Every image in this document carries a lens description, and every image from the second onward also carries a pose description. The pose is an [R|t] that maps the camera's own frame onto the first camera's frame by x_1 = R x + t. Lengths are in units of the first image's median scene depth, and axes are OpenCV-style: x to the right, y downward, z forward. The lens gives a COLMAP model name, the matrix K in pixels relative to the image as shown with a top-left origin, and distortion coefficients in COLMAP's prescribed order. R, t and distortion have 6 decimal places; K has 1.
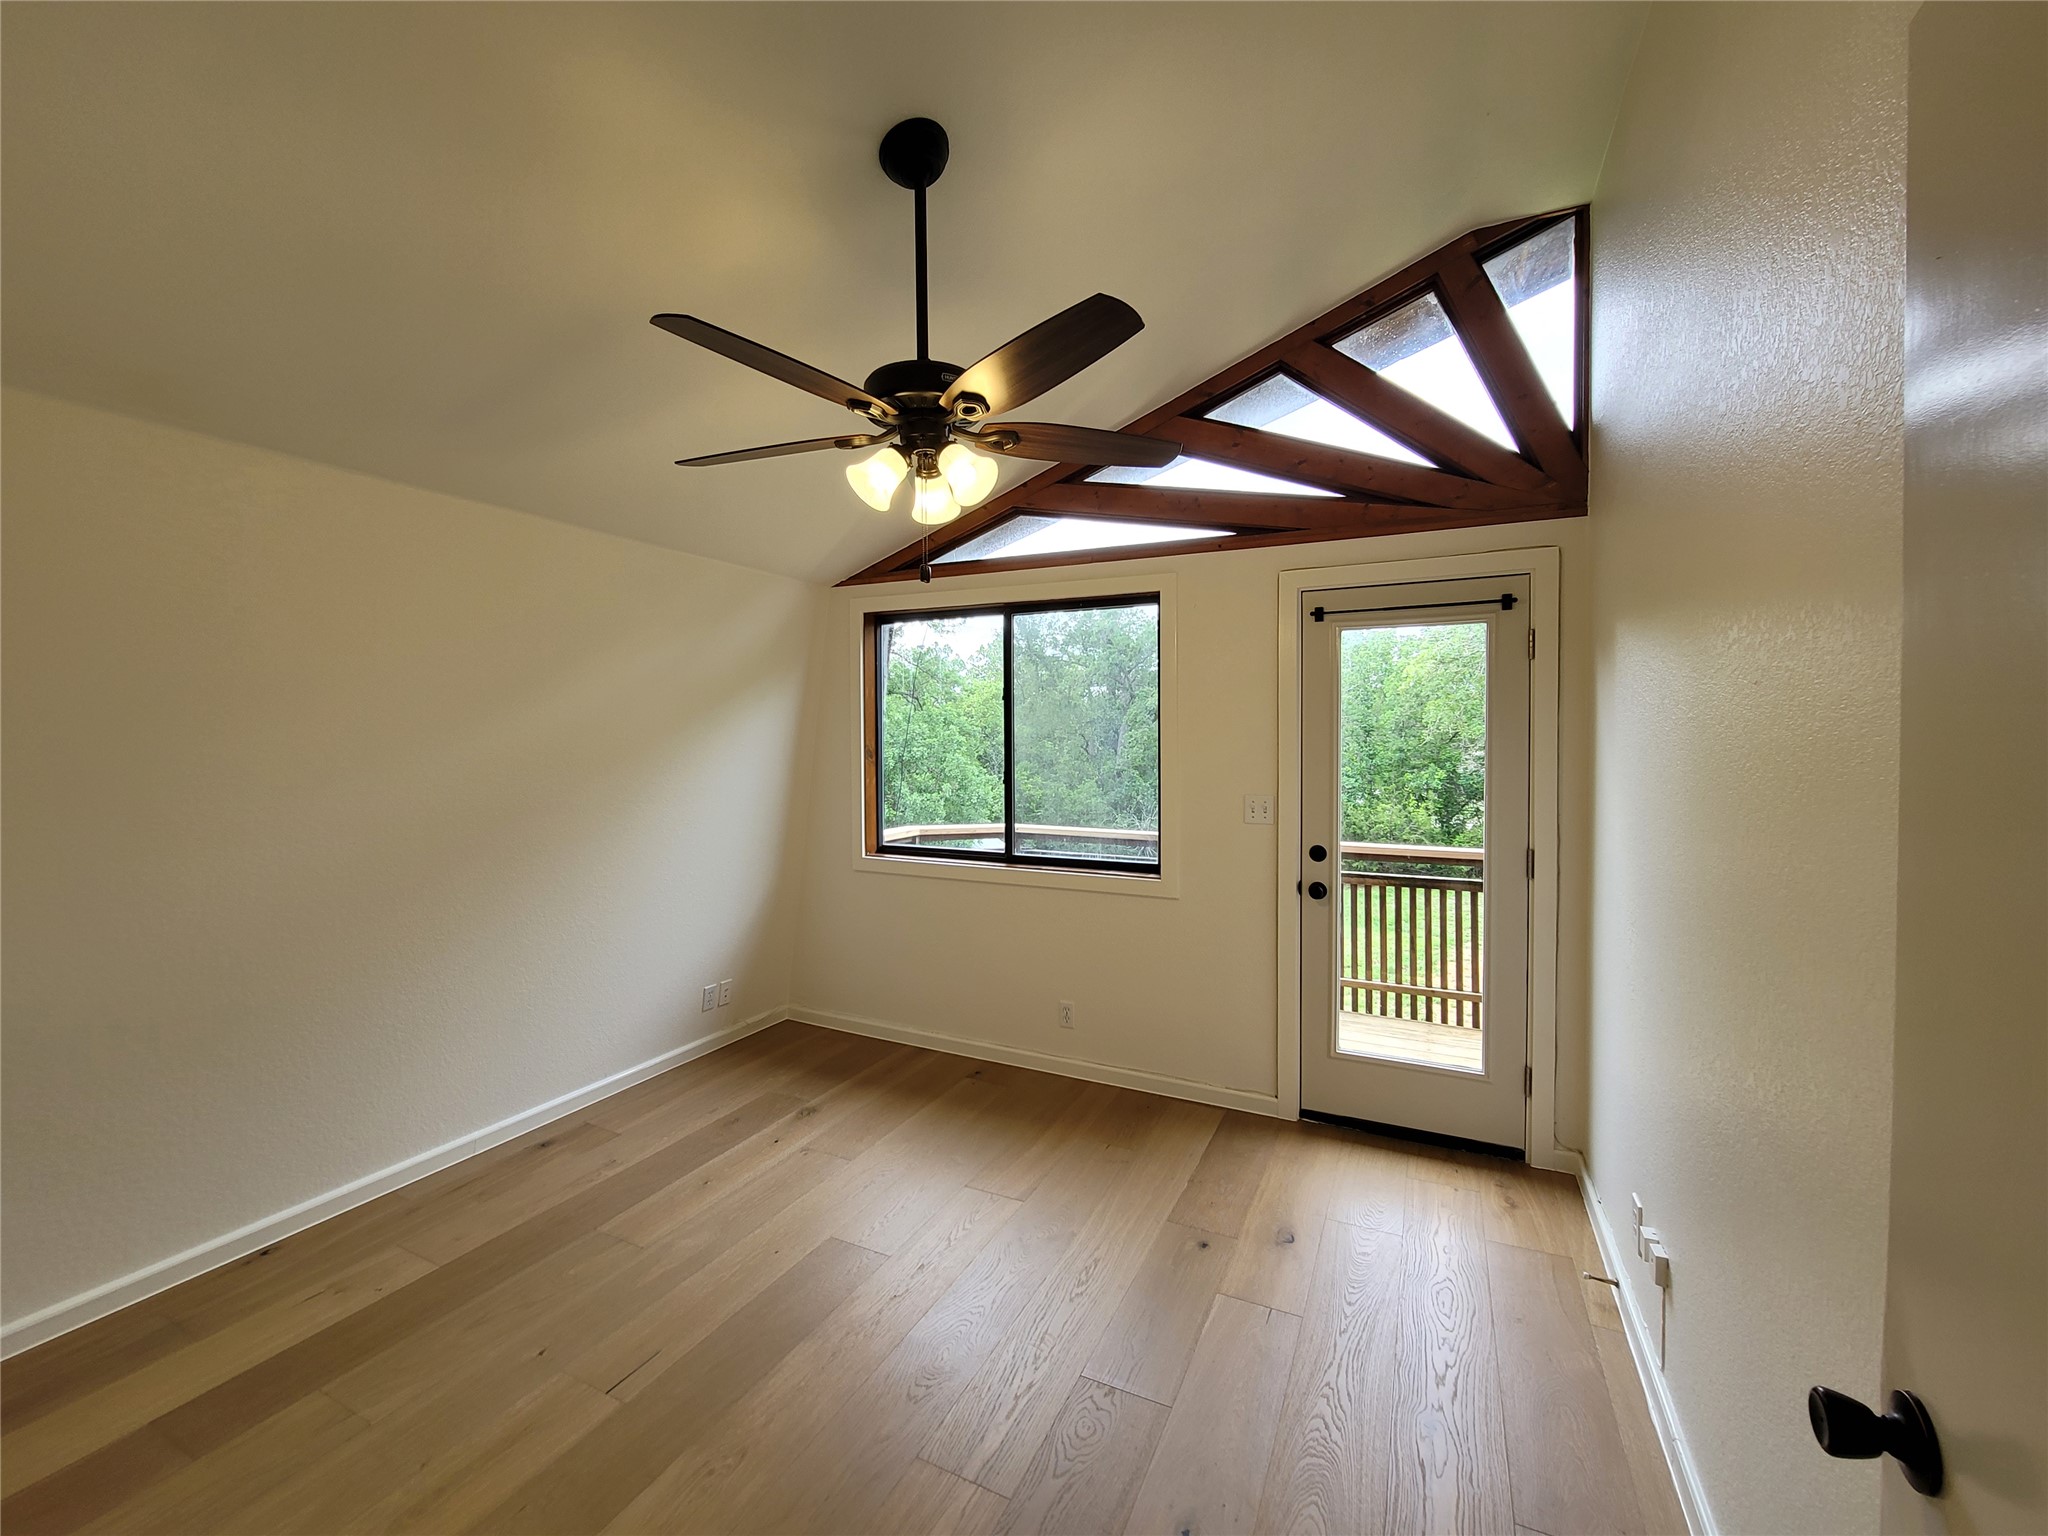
lens RADIAL K [[877.9, 0, 1017.3], [0, 877.9, 732.2], [0, 0, 1]] dist [0.034935, -0.000177]
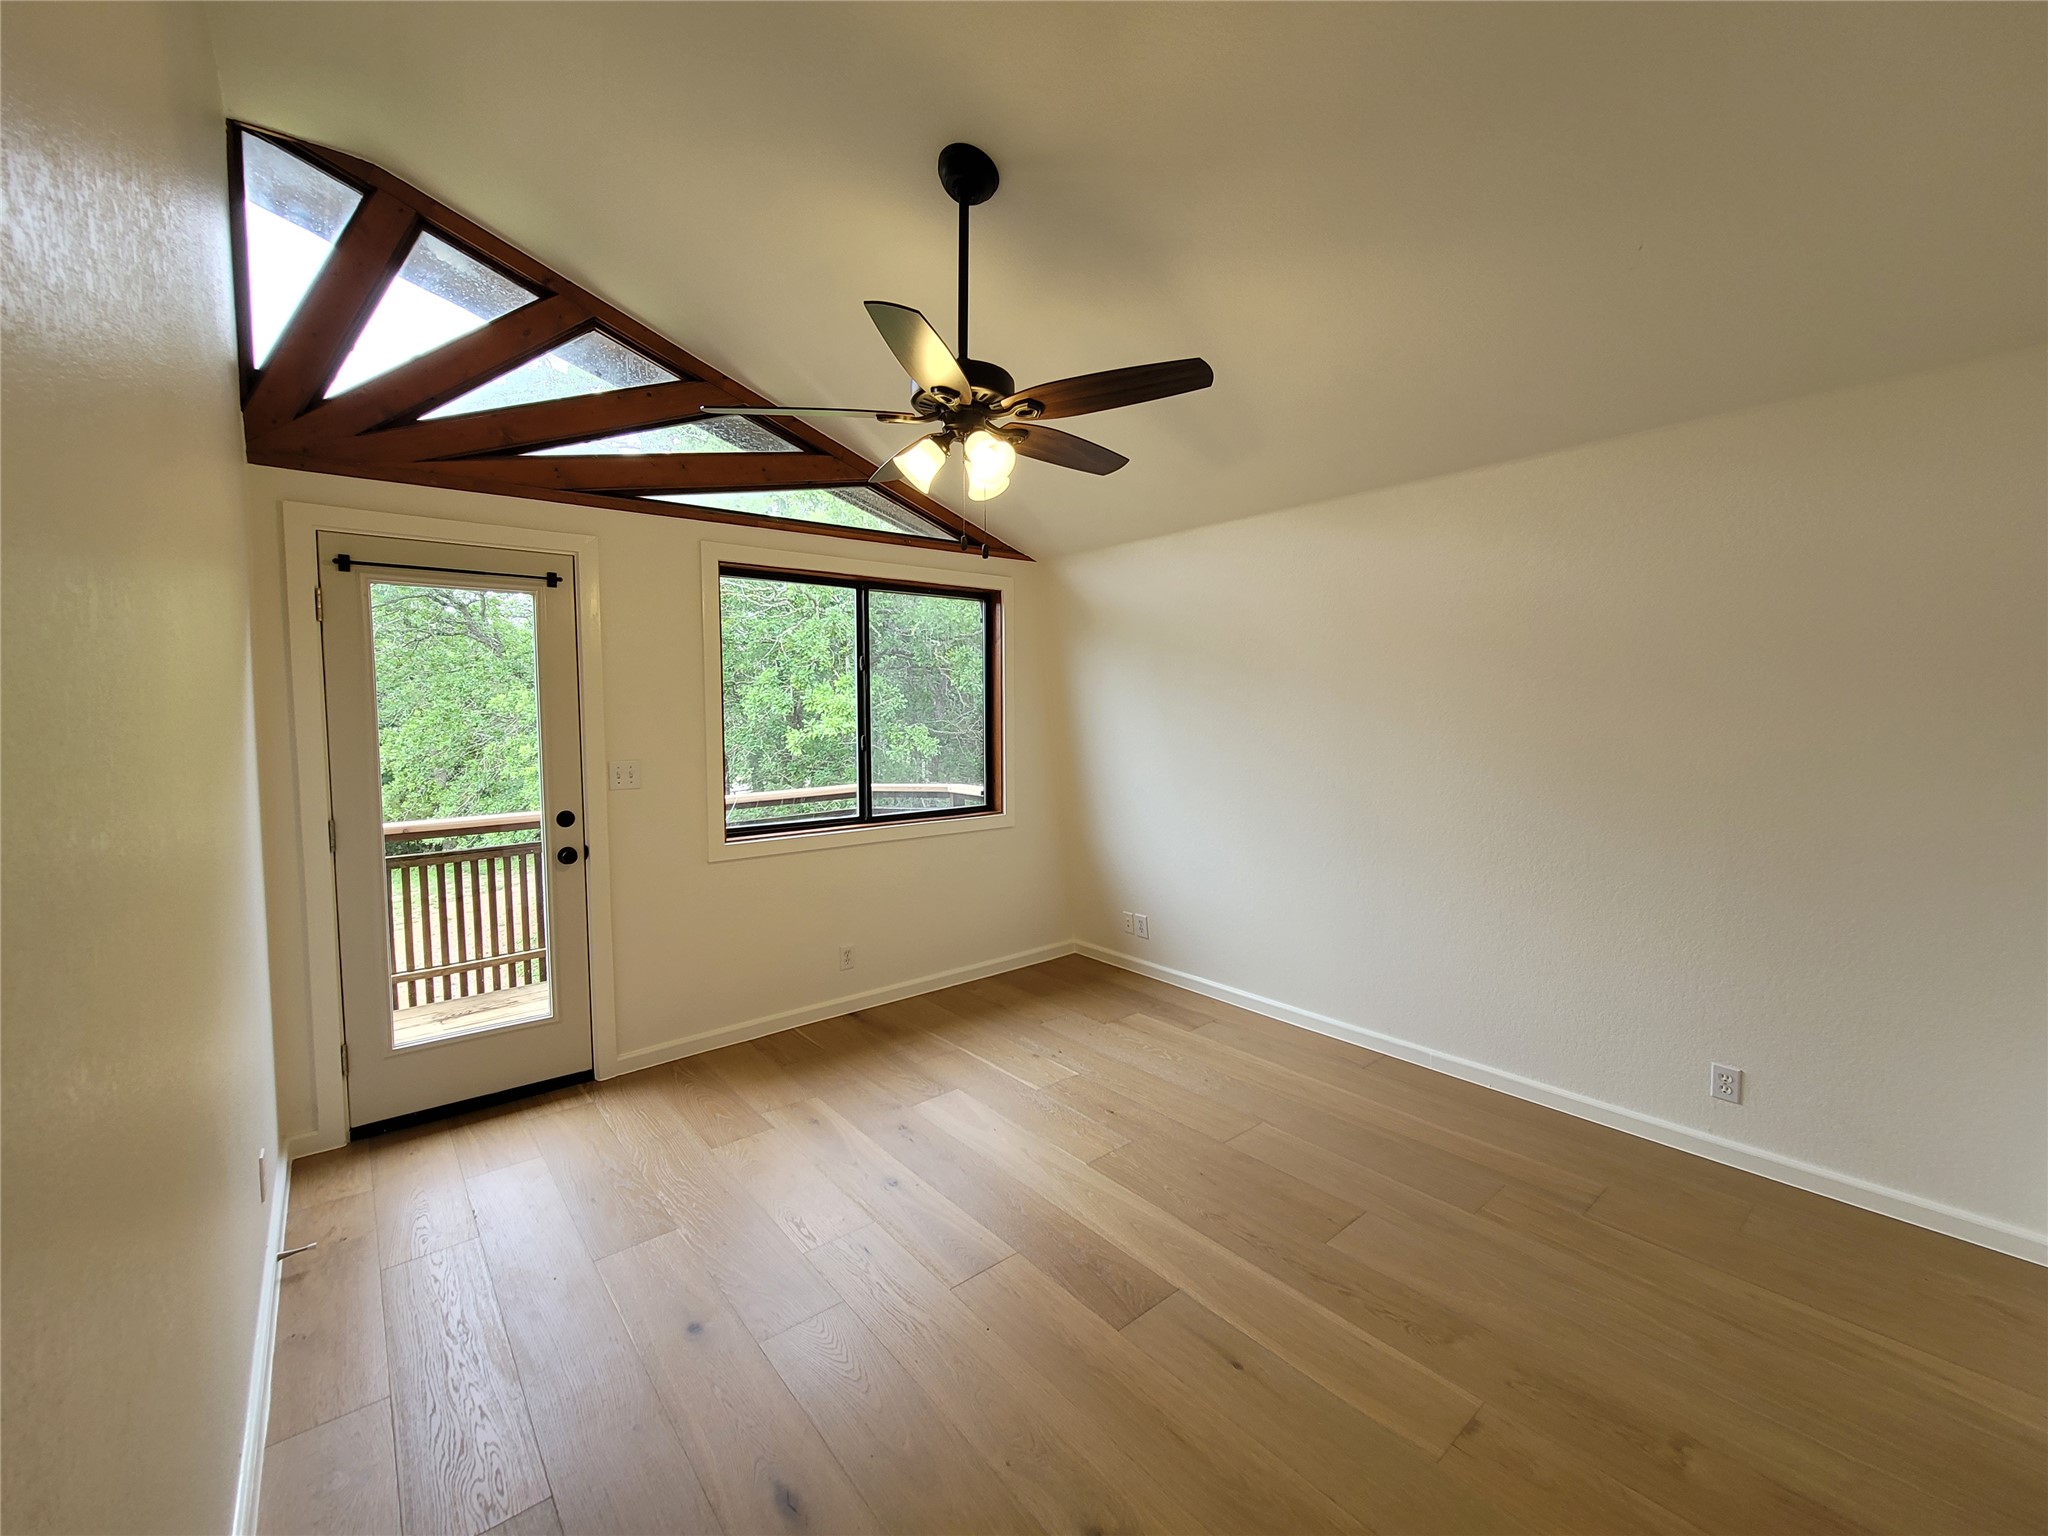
lens RADIAL K [[839.6, 0, 1021.0], [0, 839.6, 758.4], [0, 0, 1]] dist [-0.010435, 0.003347]
pose [[0.420440, -0.053935, 0.905716, -0.139762], [-0.006674, 0.998021, 0.062530, 0.000702], [-0.907296, -0.032335, 0.419248, 0.064121]]
